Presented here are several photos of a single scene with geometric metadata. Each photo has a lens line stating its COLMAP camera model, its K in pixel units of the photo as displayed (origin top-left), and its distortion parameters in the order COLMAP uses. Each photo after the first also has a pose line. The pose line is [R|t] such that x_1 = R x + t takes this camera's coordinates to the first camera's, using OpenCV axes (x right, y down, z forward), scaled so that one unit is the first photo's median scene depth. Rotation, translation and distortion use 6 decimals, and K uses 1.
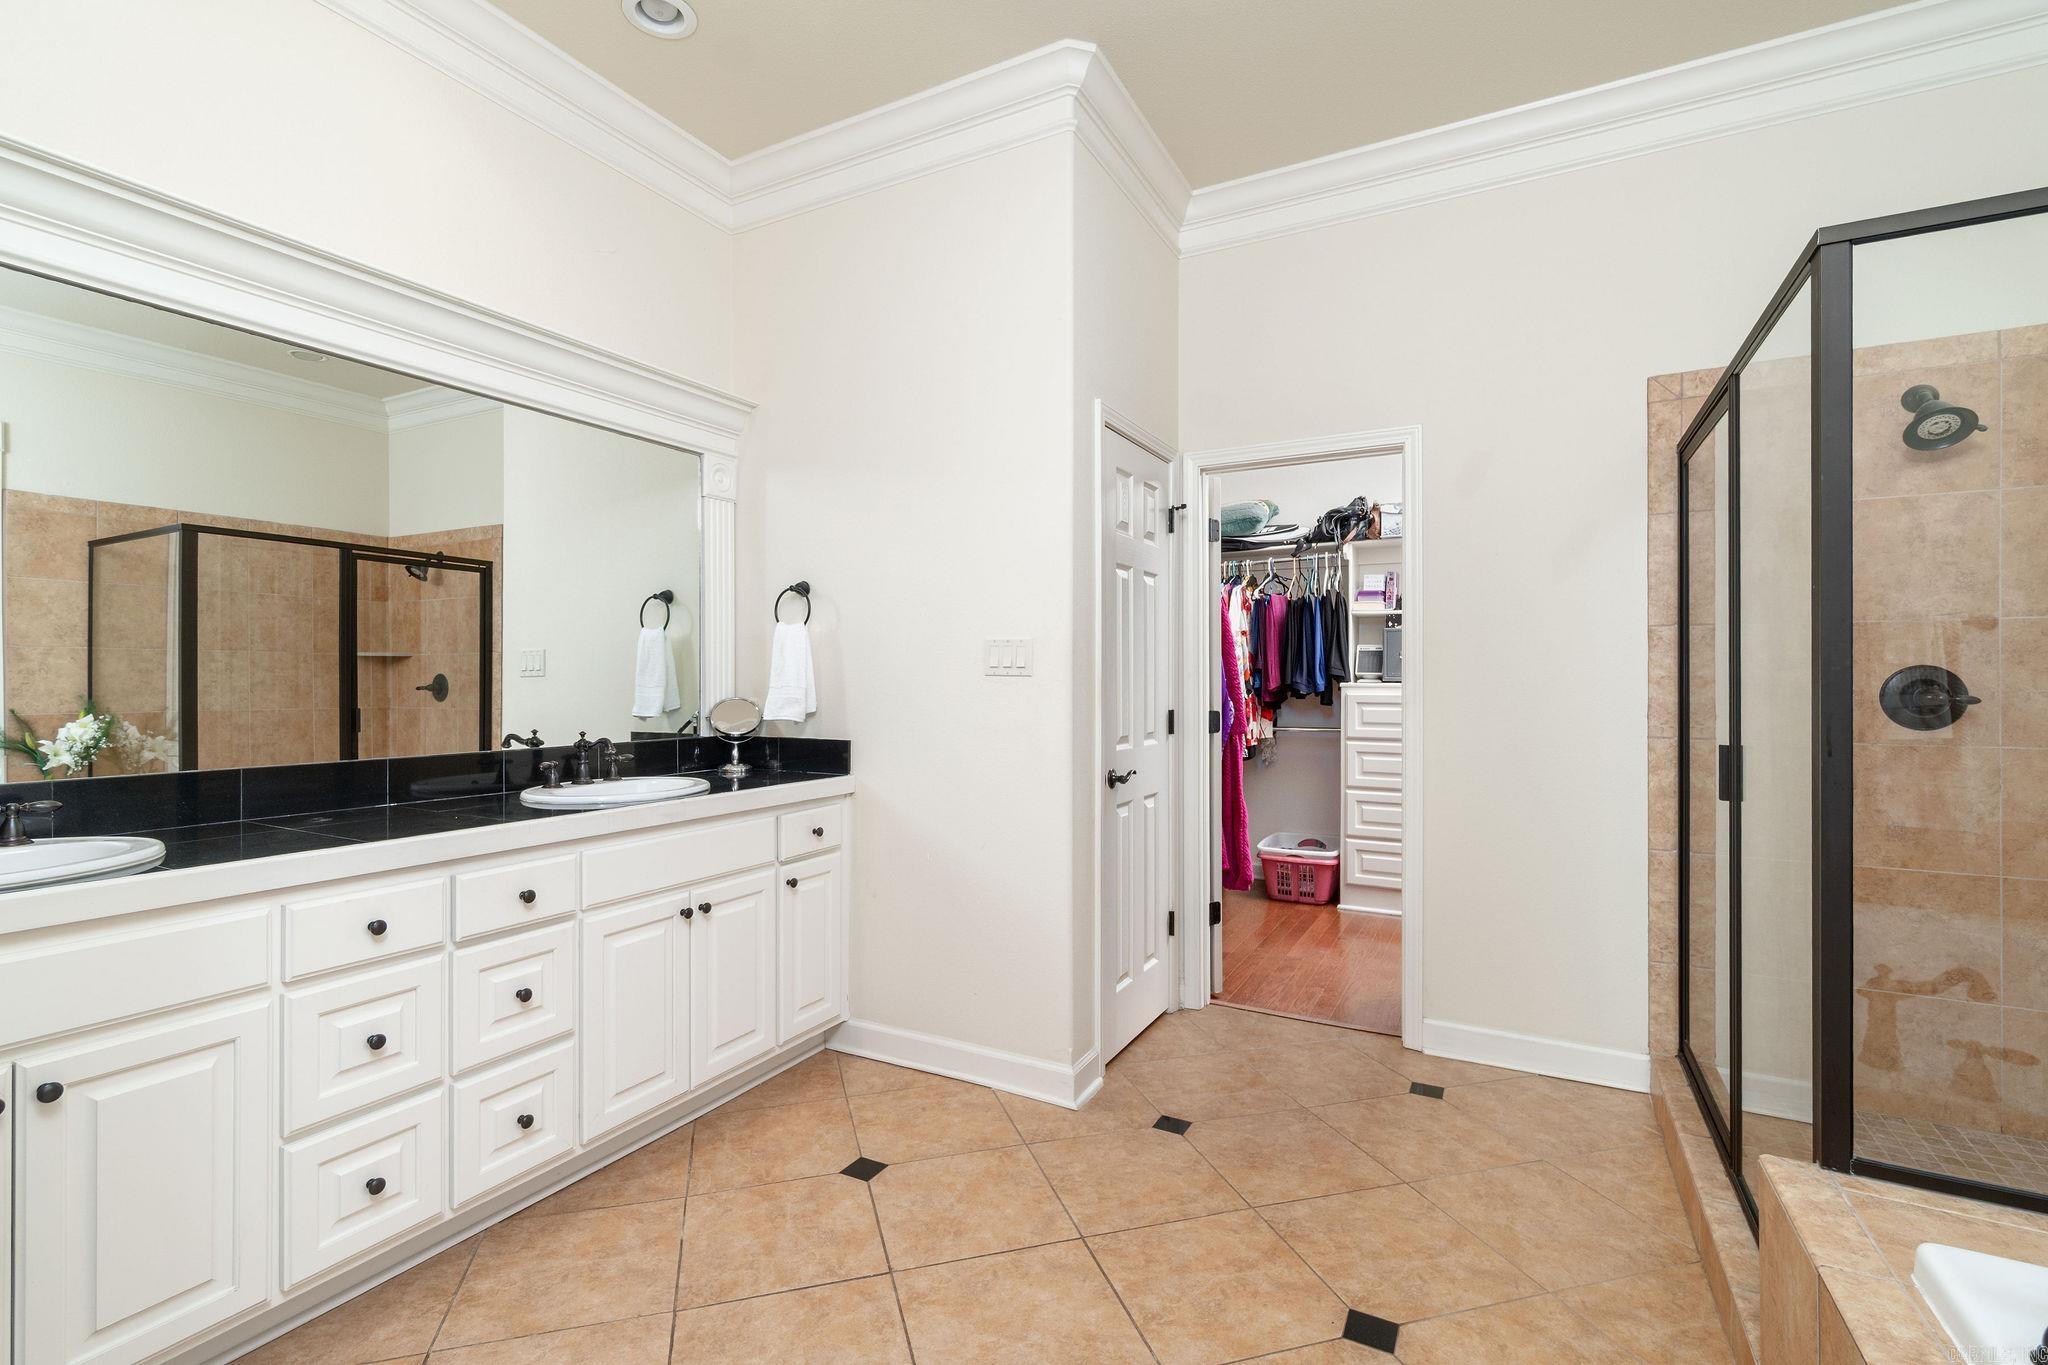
lens RADIAL K [[893.4, 0, 1019.4], [0, 893.4, 680.4], [0, 0, 1]] dist [-0.000732, -0.000022]
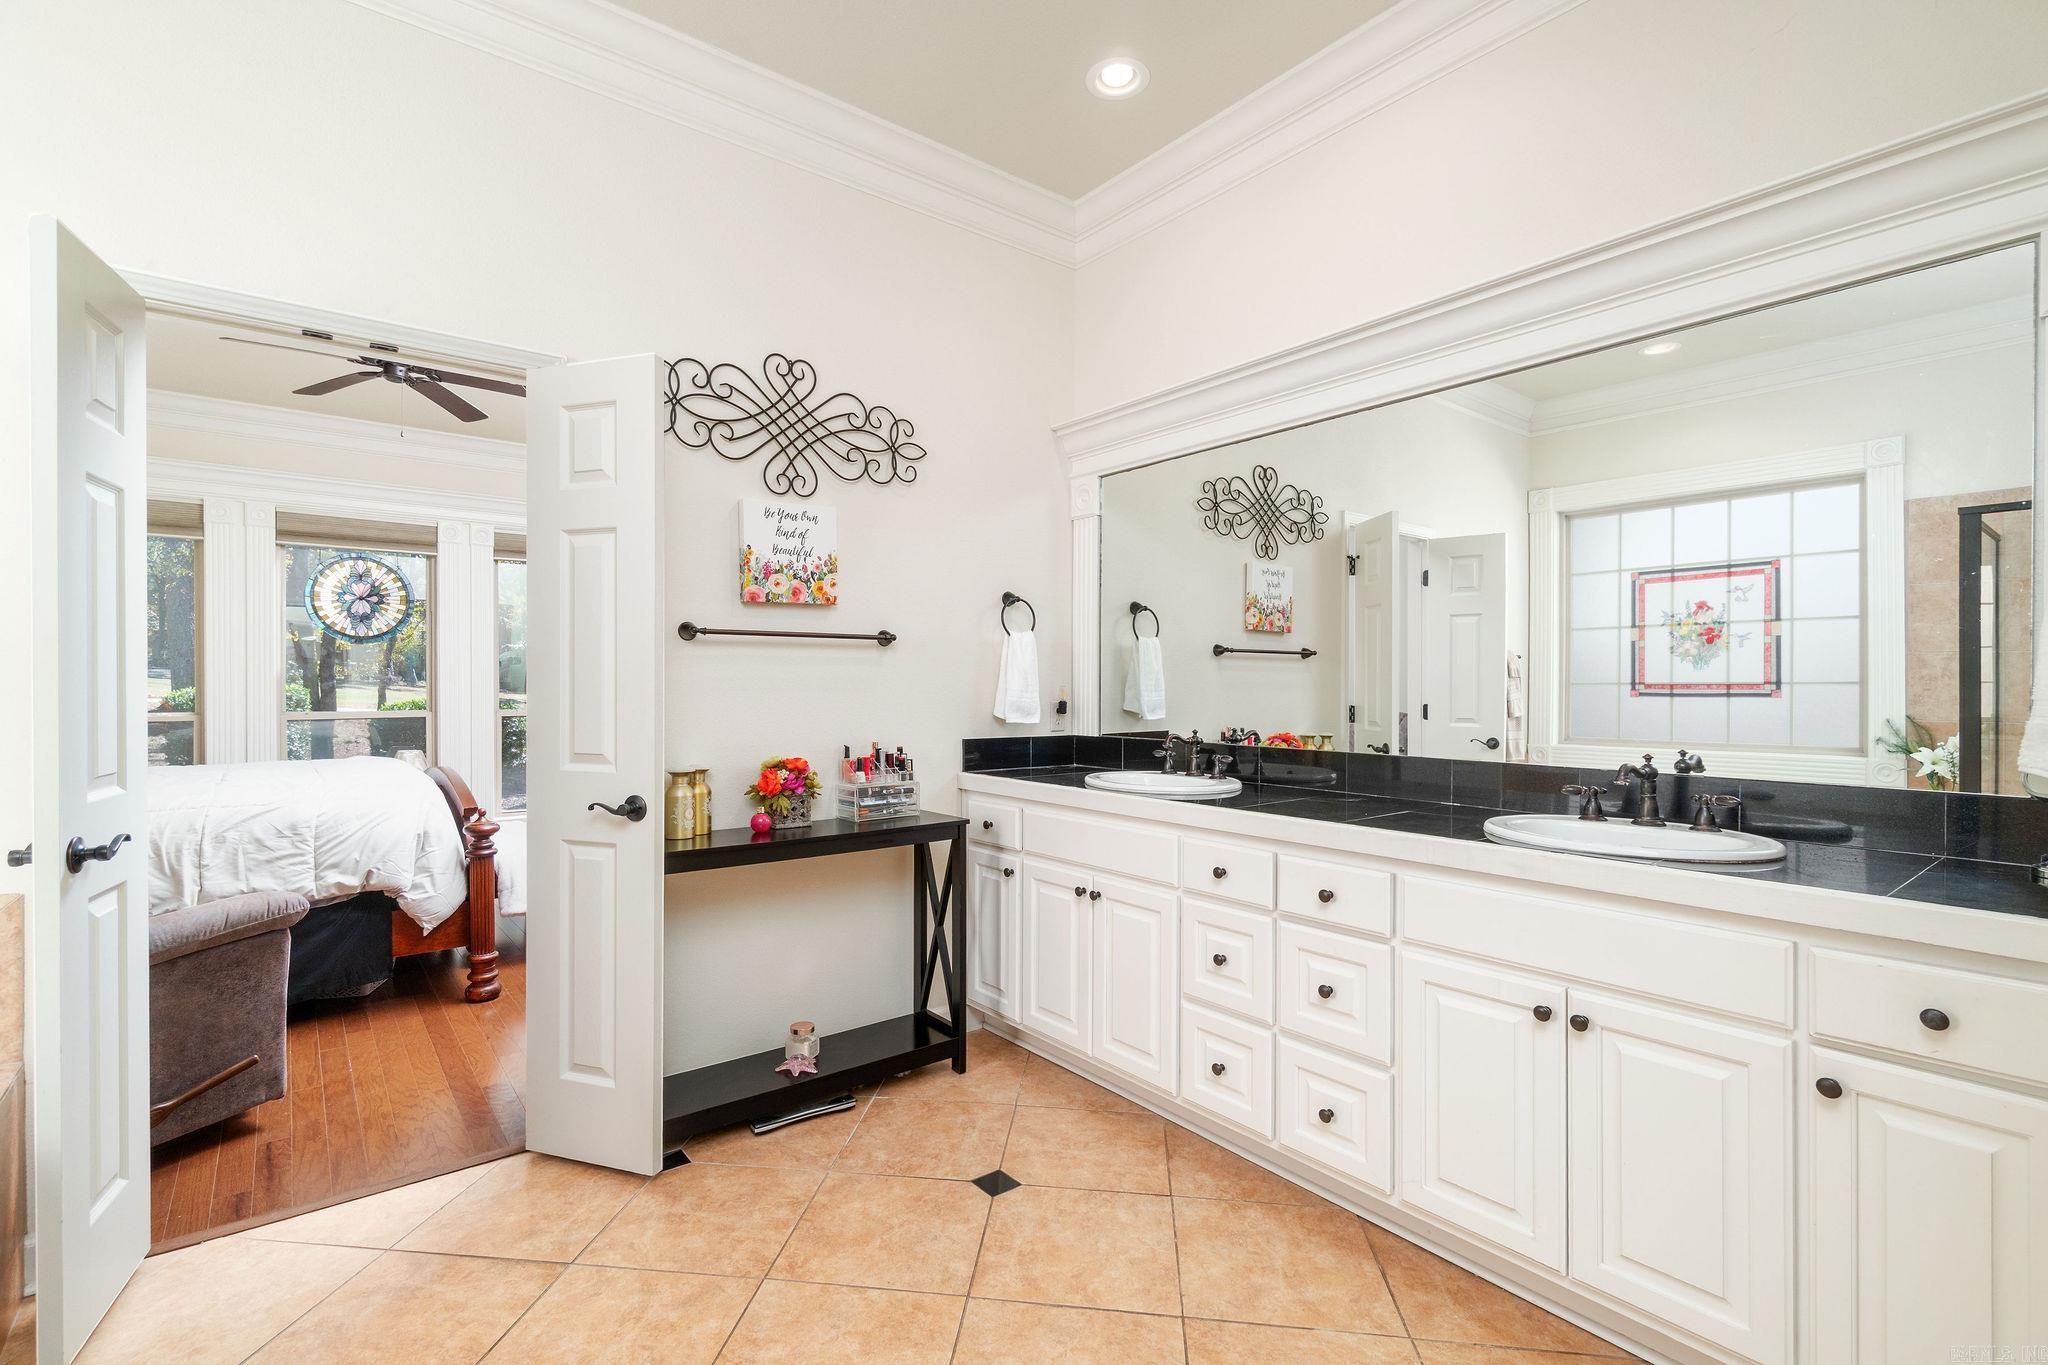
lens RADIAL K [[954.7, 0, 1014.5], [0, 954.7, 672.6], [0, 0, 1]] dist [0.002959, 0.000441]
pose [[-0.397382, -0.012069, -0.917574, 0.552857], [-0.003268, 0.999926, -0.011737, -0.000718], [0.917647, -0.001666, -0.397392, 1.019026]]
